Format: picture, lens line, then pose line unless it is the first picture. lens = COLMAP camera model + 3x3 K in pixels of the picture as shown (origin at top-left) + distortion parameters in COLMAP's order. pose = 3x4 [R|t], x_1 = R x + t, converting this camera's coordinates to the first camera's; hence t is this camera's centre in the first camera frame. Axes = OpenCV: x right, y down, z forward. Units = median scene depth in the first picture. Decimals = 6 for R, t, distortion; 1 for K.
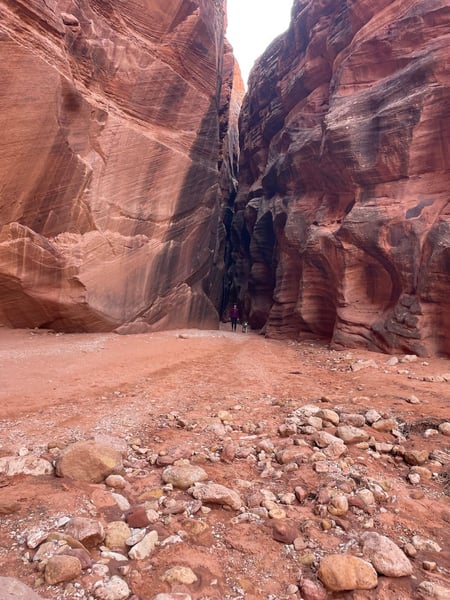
lens RADIAL K [[436.4, 0, 226.9], [0, 436.4, 301.7], [0, 0, 1]] dist [0.011252, -0.012650]
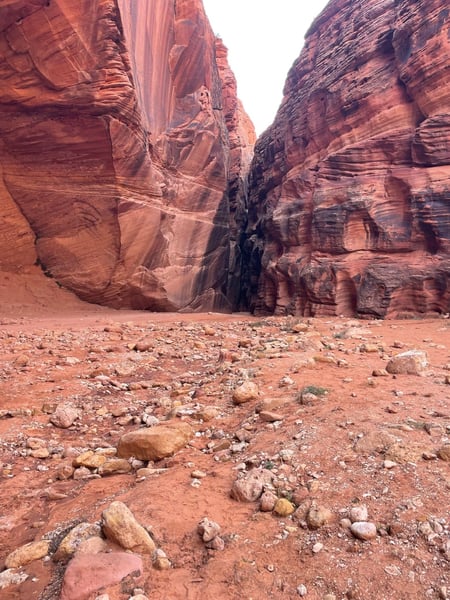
lens RADIAL K [[436.4, 0, 227.6], [0, 436.4, 299.3], [0, 0, 1]] dist [0.011252, -0.012650]
pose [[0.996996, -0.009133, -0.076914, 0.160862], [0.009073, 0.999958, -0.001127, 0.013089], [0.076921, 0.000426, 0.997037, -1.181505]]
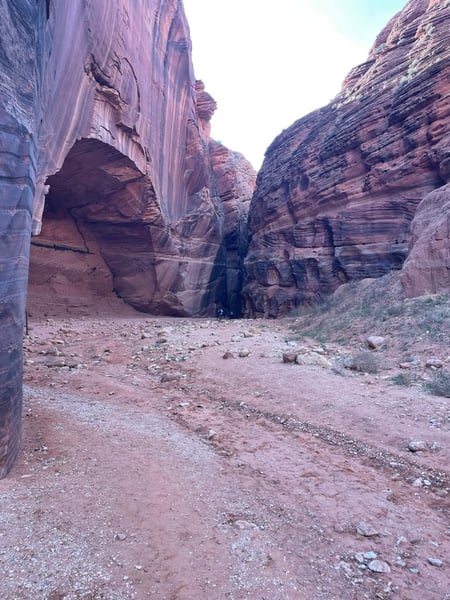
lens RADIAL K [[436.4, 0, 223.8], [0, 436.4, 301.3], [0, 0, 1]] dist [0.011252, -0.012650]
pose [[0.980794, -0.014283, -0.194525, 0.771805], [0.010155, 0.999702, -0.022200, 0.021919], [0.194784, 0.019798, 0.980646, -2.687755]]
